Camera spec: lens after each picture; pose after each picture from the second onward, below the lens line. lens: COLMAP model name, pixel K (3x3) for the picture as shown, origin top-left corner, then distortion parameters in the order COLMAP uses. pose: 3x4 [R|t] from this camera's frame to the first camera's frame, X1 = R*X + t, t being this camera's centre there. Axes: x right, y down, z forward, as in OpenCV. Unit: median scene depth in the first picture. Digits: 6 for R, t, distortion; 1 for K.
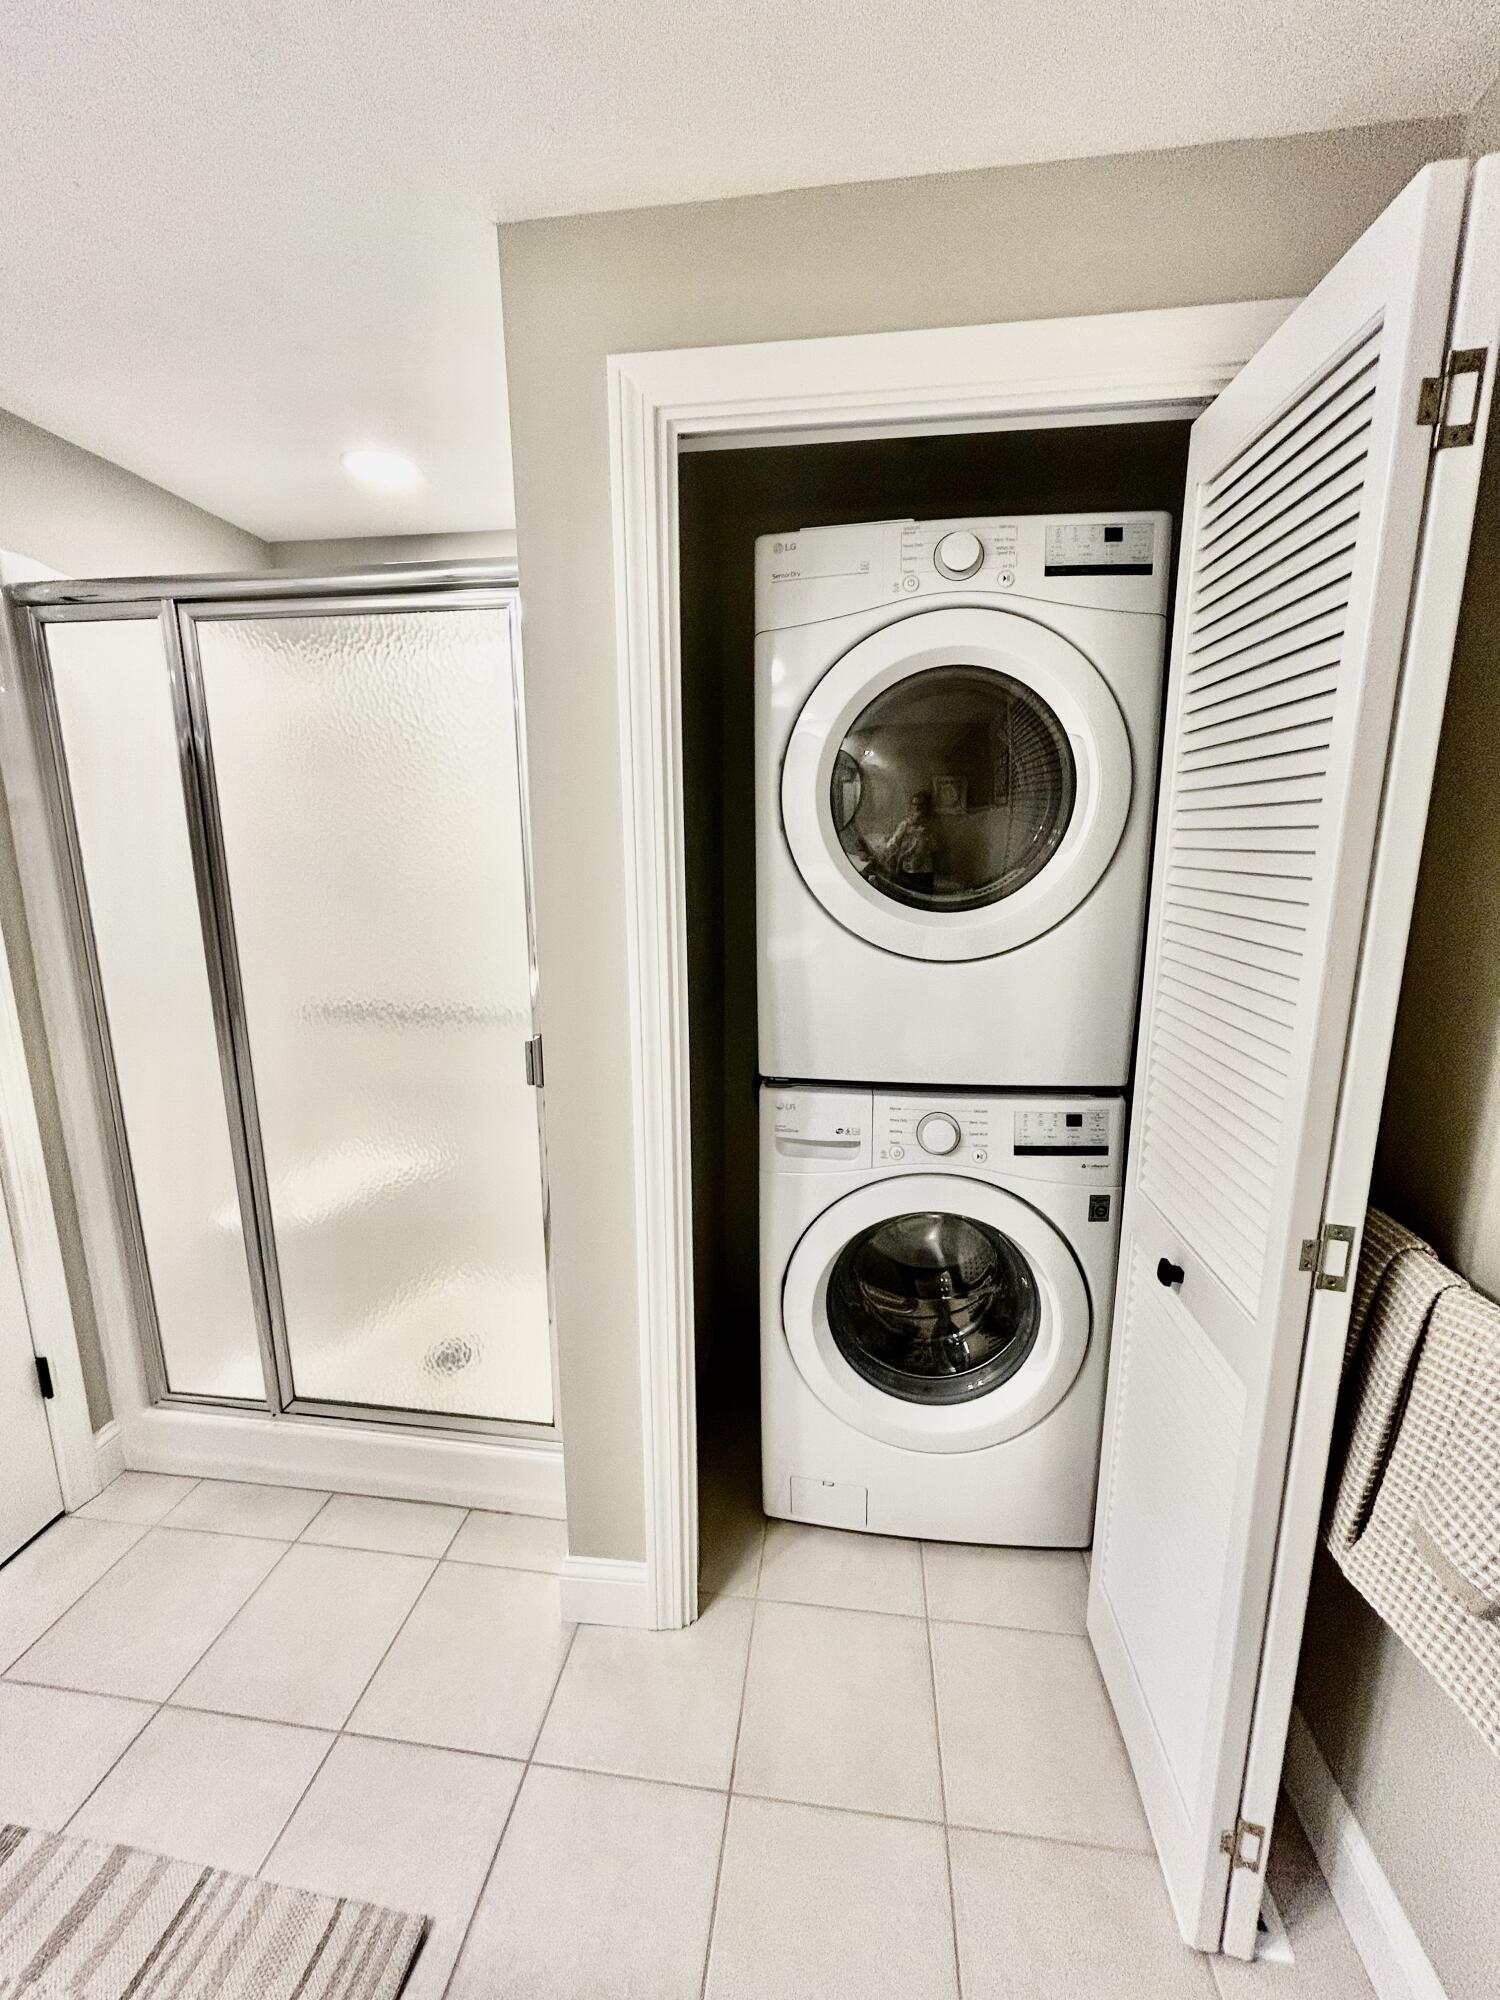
lens RADIAL K [[809.2, 0, 757.0], [0, 809.2, 993.4], [0, 0, 1]] dist [-0.000161, 0.000402]
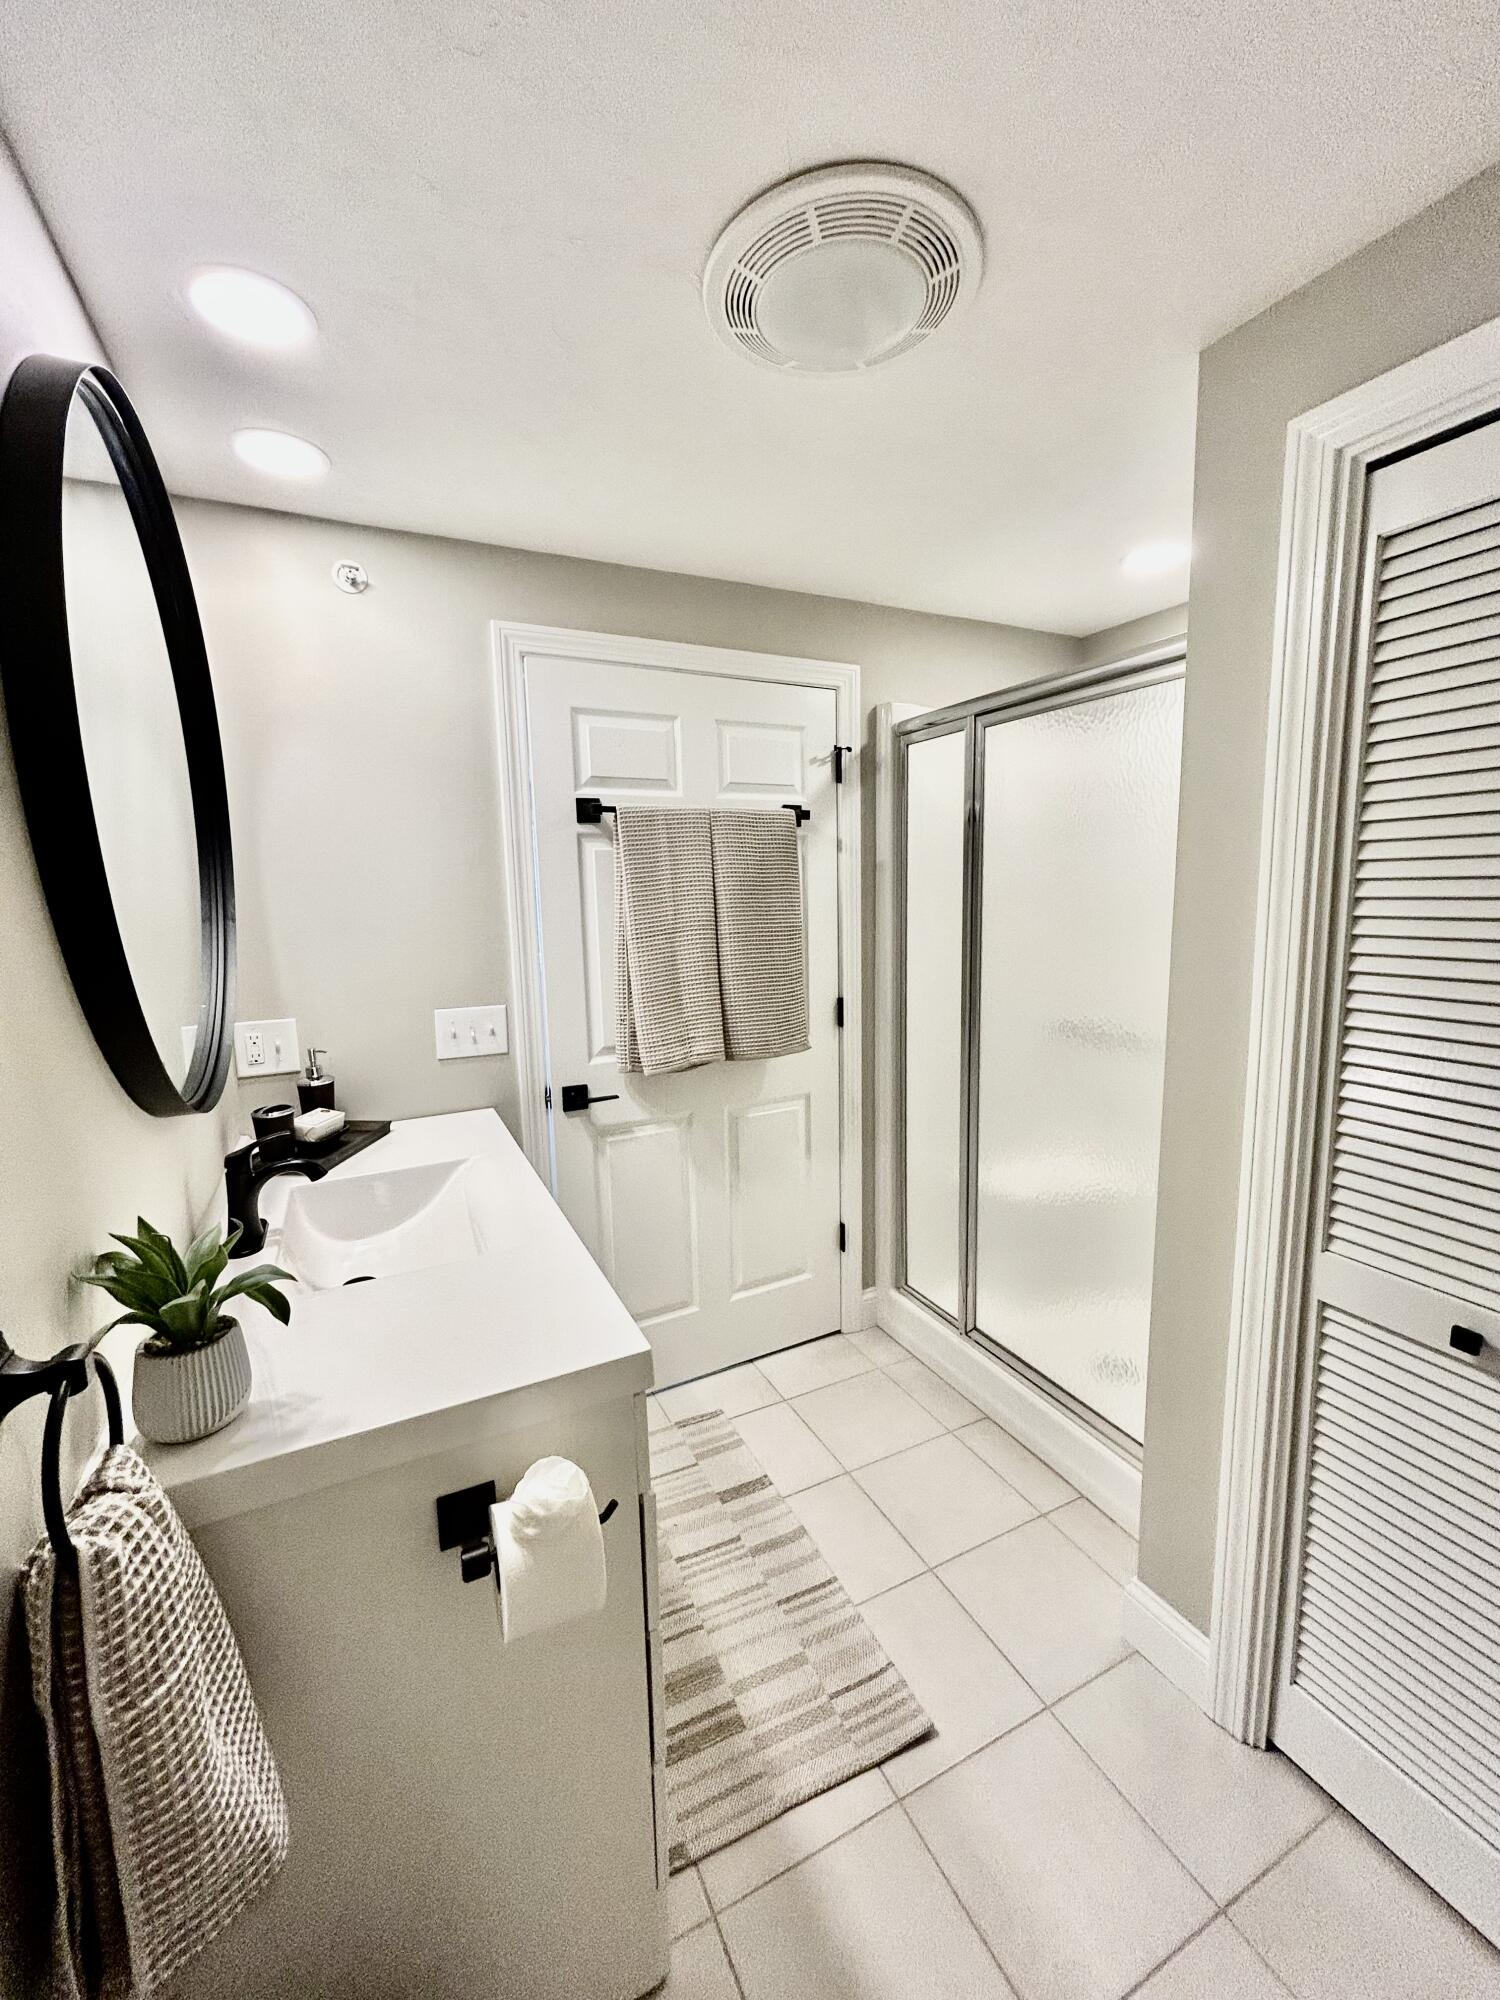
lens RADIAL K [[809.2, 0, 754.9], [0, 809.2, 1000.5], [0, 0, 1]] dist [-0.000161, 0.000402]
pose [[0.558203, 0.111638, -0.822160, 0.253696], [-0.142231, 0.989114, 0.037740, -0.000841], [0.817423, 0.095869, 0.568005, -0.048570]]
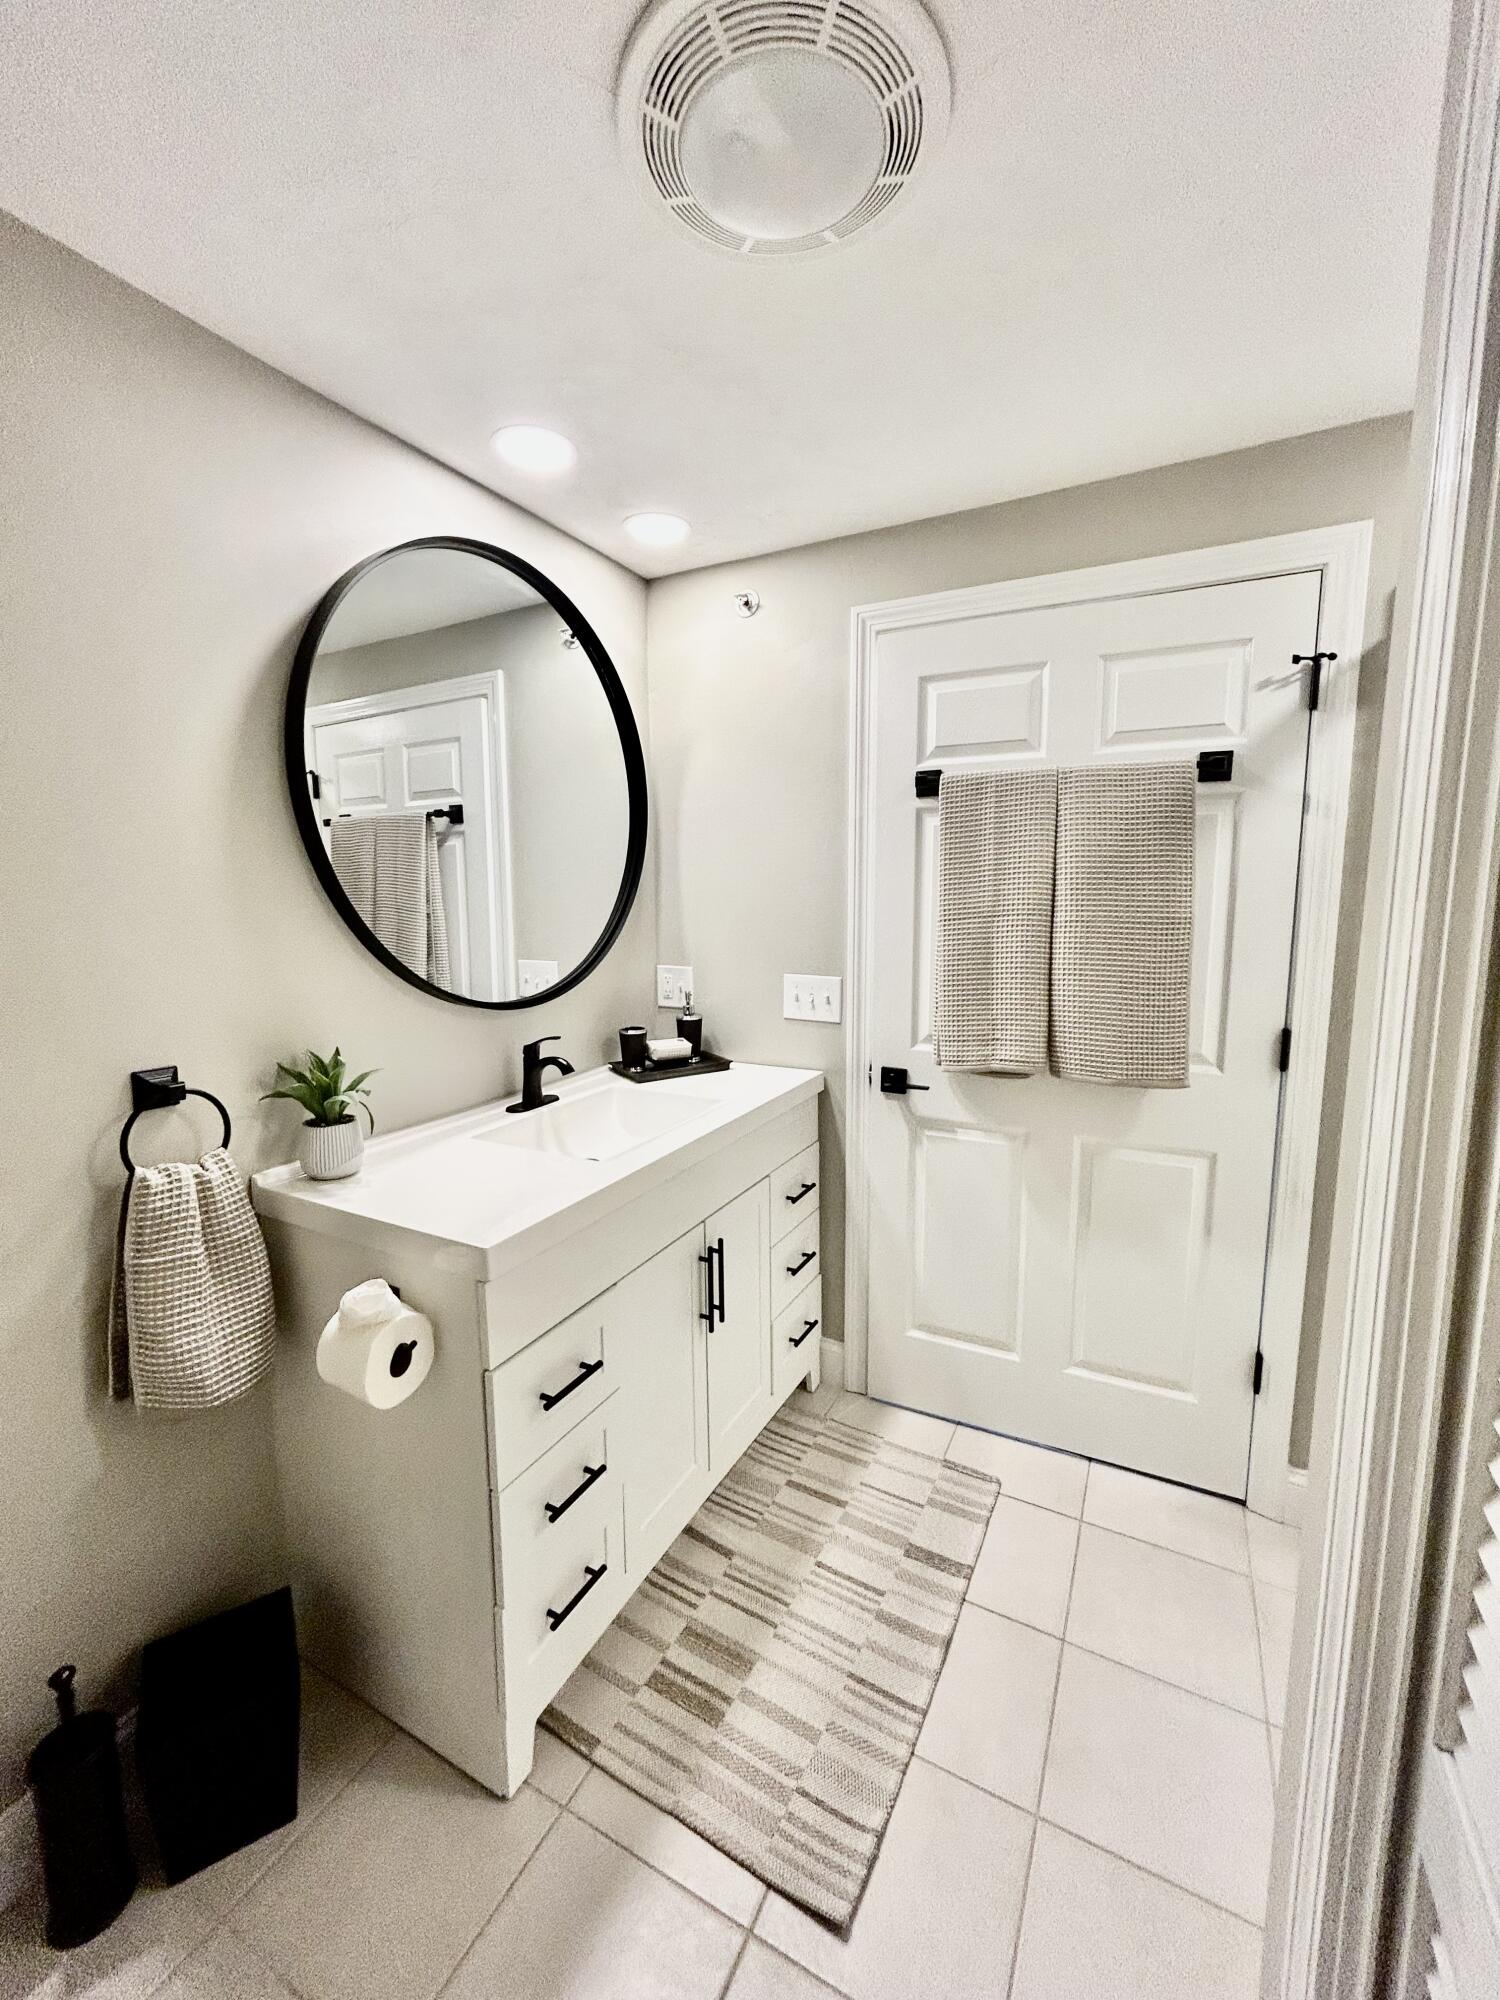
lens RADIAL K [[809.2, 0, 753.1], [0, 809.2, 999.8], [0, 0, 1]] dist [-0.000161, 0.000402]
pose [[-0.348948, 0.136370, -0.927167, 0.286709], [-0.172821, 0.963023, 0.206686, -0.108584], [0.921069, 0.232357, -0.312478, 0.666525]]
